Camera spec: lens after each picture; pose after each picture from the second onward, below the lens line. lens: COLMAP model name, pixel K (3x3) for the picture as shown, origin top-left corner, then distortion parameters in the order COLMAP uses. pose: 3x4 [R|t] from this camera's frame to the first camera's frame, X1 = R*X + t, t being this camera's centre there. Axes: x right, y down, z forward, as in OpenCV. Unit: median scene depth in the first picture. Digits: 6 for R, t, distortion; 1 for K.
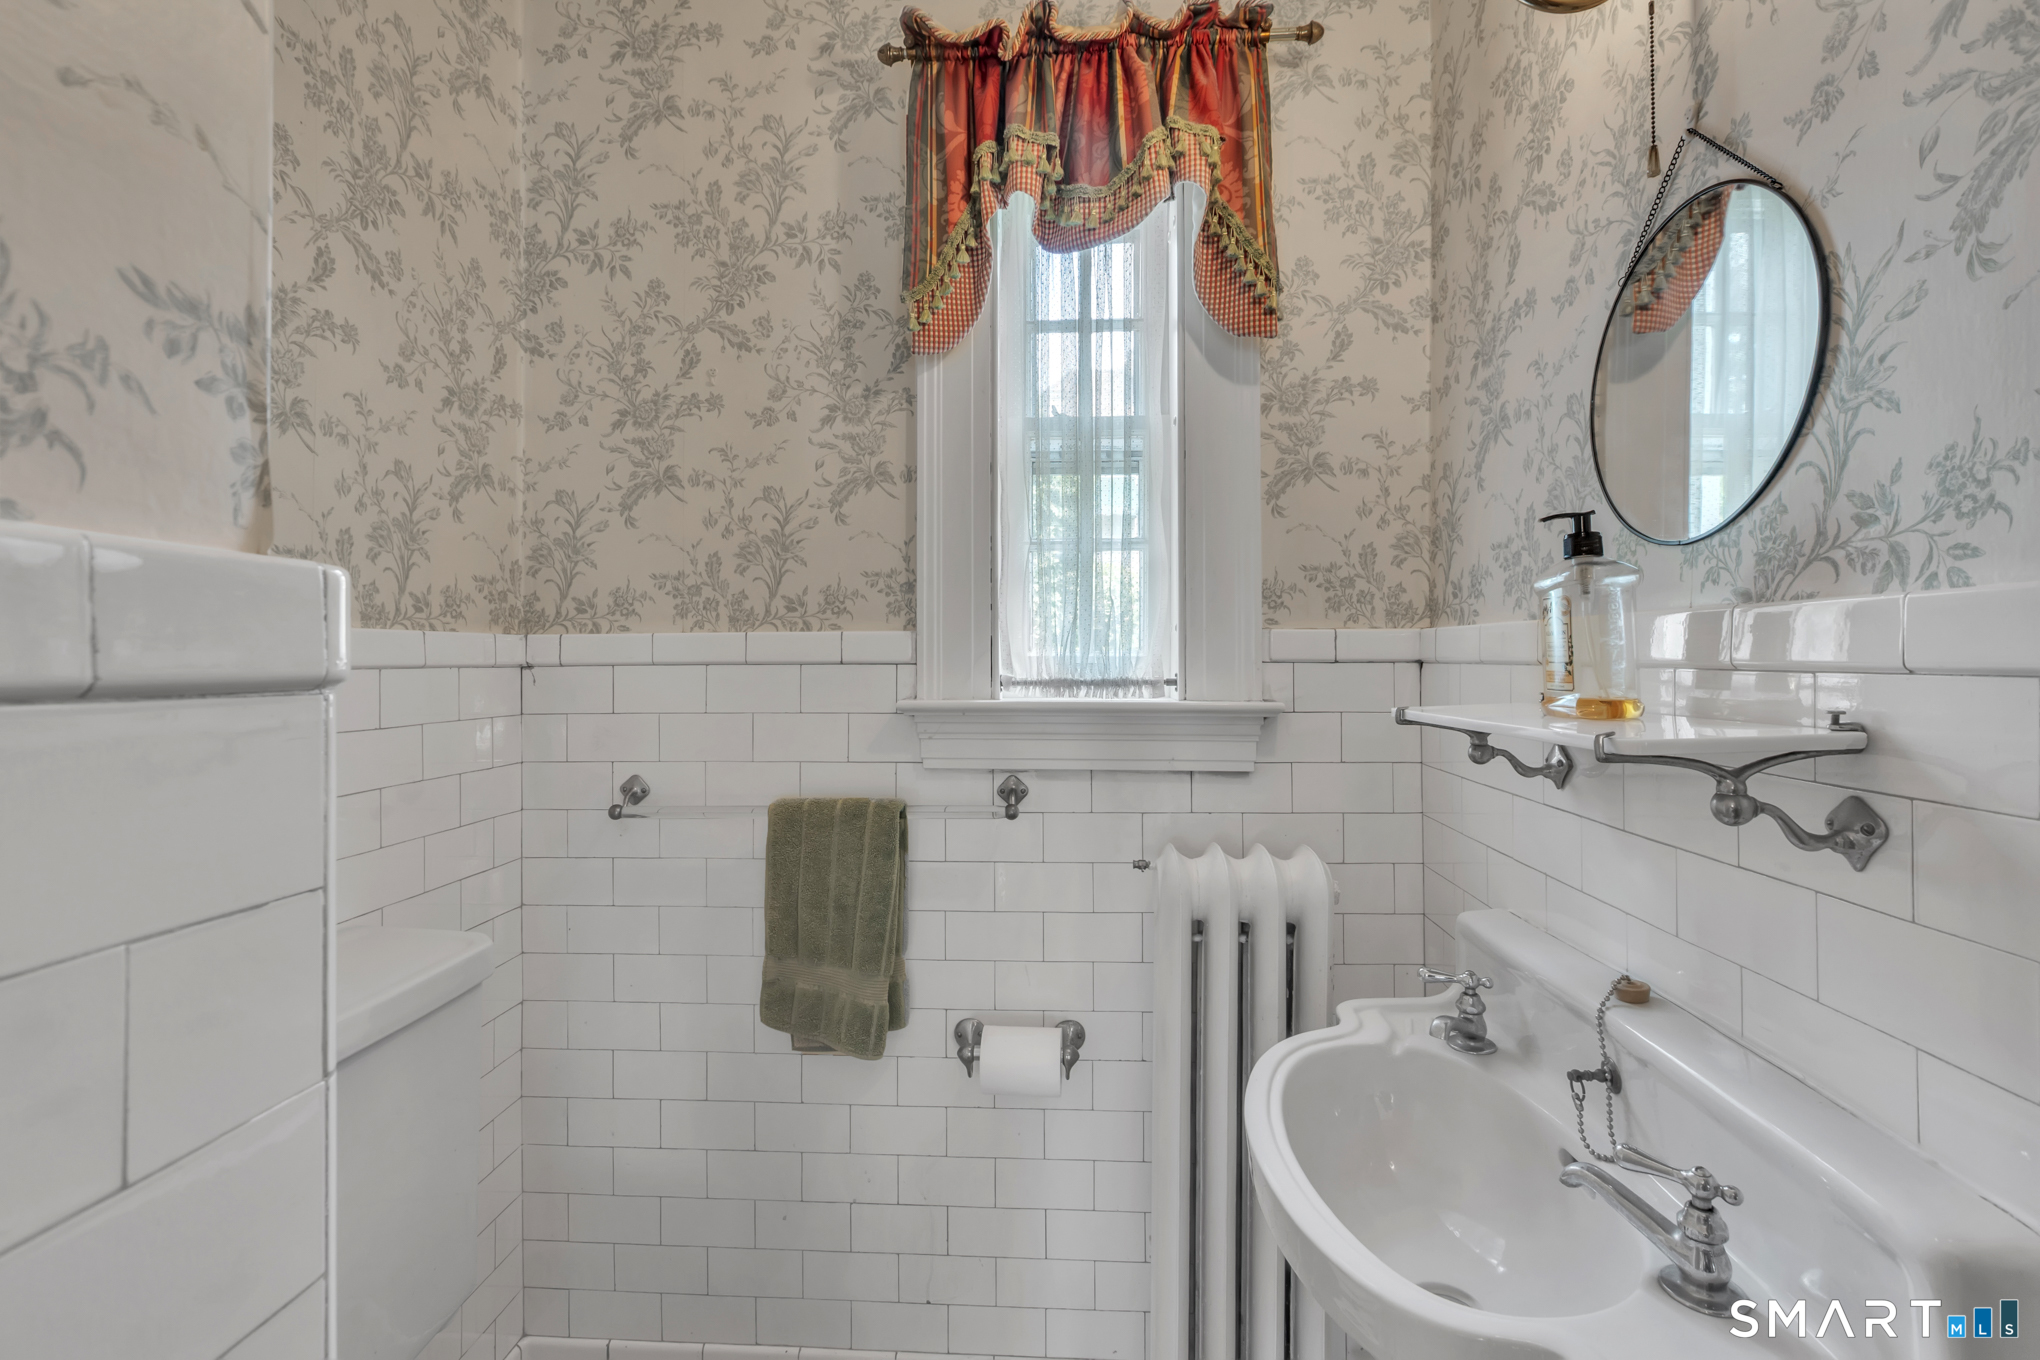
lens RADIAL K [[920.2, 0, 1023.1], [0, 920.2, 687.3], [0, 0, 1]] dist [-0.002663, -0.000644]
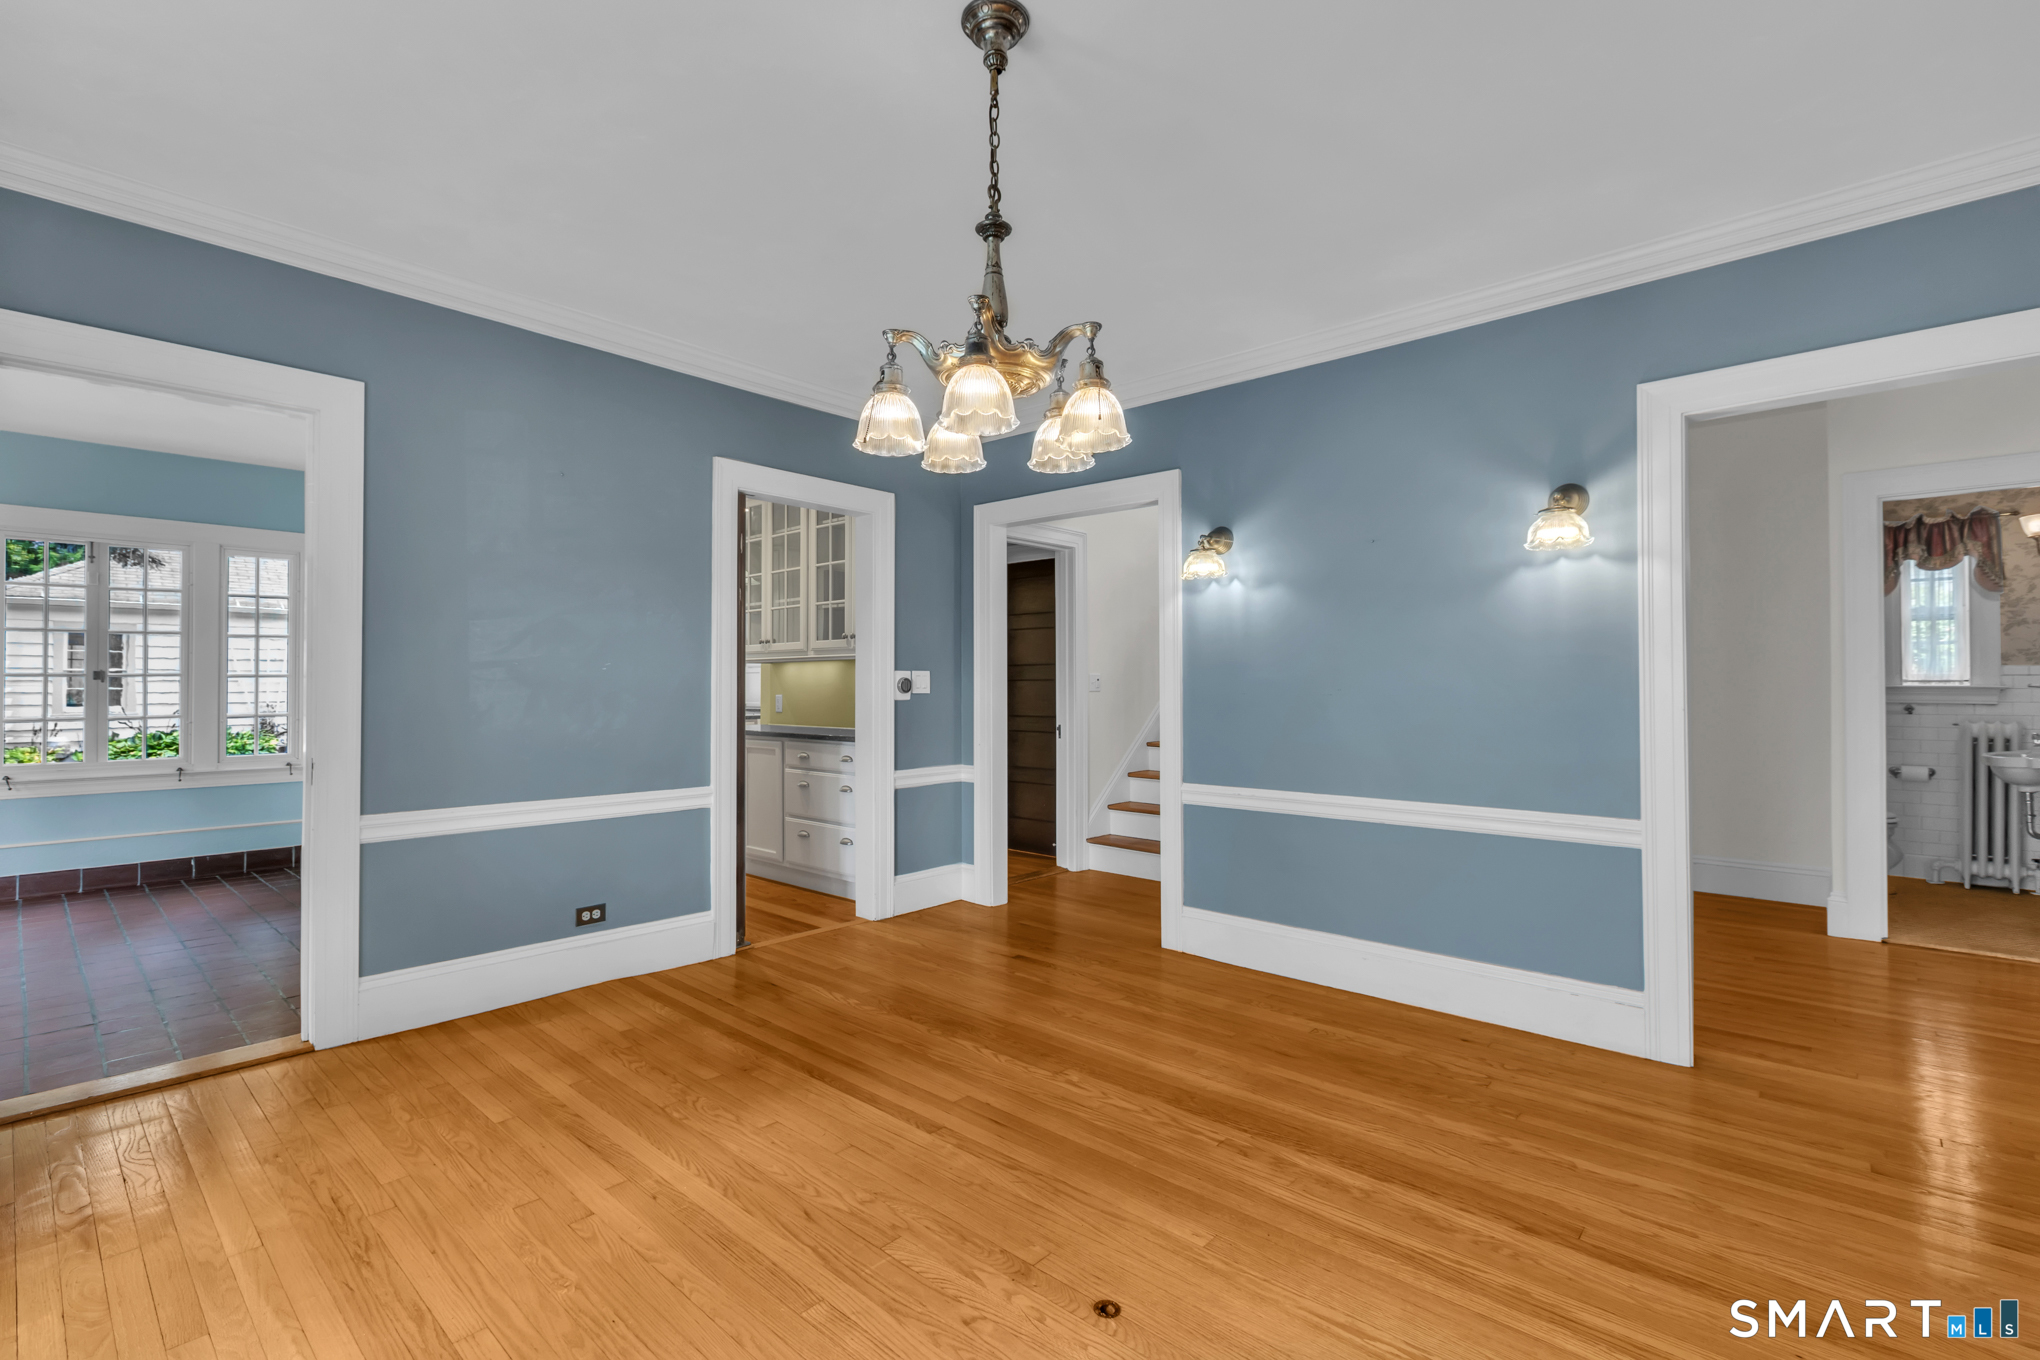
lens RADIAL K [[920.2, 0, 1015.5], [0, 920.2, 675.9], [0, 0, 1]] dist [-0.002663, -0.000644]
pose [[0.779023, -0.008009, -0.626944, -0.540707], [0.006521, 0.999968, -0.004671, -0.033114], [0.626962, -0.000449, 0.779050, -4.530933]]
